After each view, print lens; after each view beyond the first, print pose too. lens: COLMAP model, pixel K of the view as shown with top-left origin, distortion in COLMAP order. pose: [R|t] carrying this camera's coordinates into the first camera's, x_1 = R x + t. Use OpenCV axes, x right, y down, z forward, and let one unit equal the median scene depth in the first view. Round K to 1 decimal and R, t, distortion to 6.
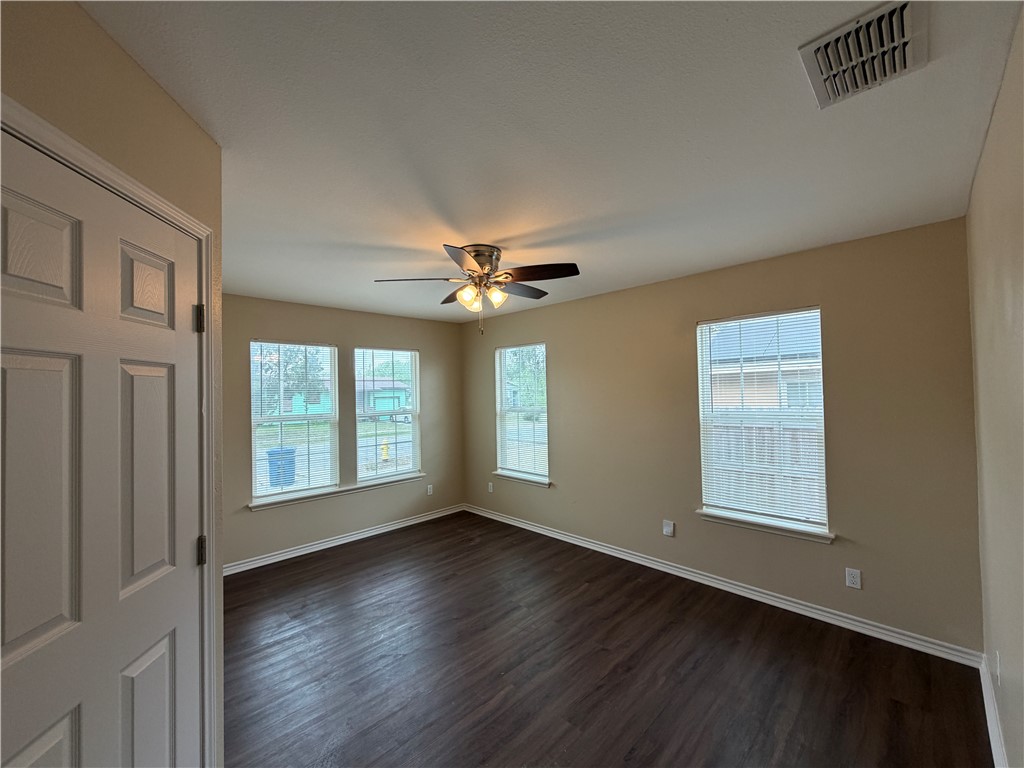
lens RADIAL K [[404.4, 0, 507.3], [0, 404.4, 379.4], [0, 0, 1]] dist [-0.000912, -0.000781]
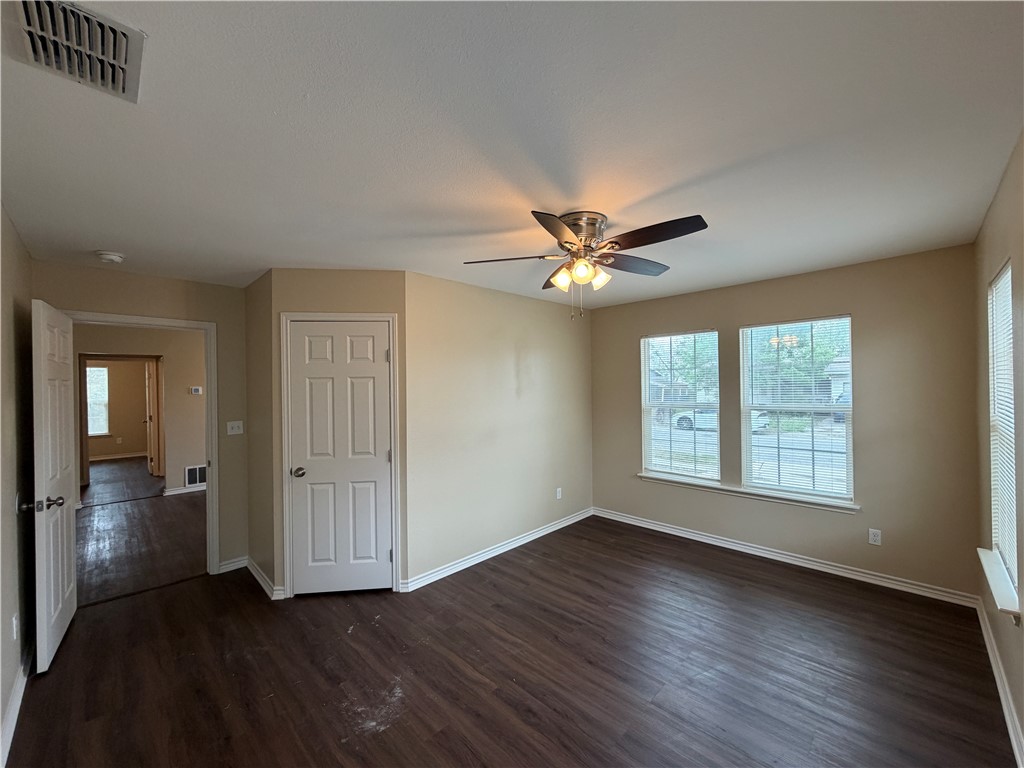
lens RADIAL K [[404.4, 0, 513.5], [0, 404.4, 385.0], [0, 0, 1]] dist [-0.000912, -0.000781]
pose [[0.023585, 0.011674, -0.999654, 0.483761], [0.049085, 0.998712, 0.012821, 0.006319], [0.998516, -0.049371, 0.022982, 0.517285]]
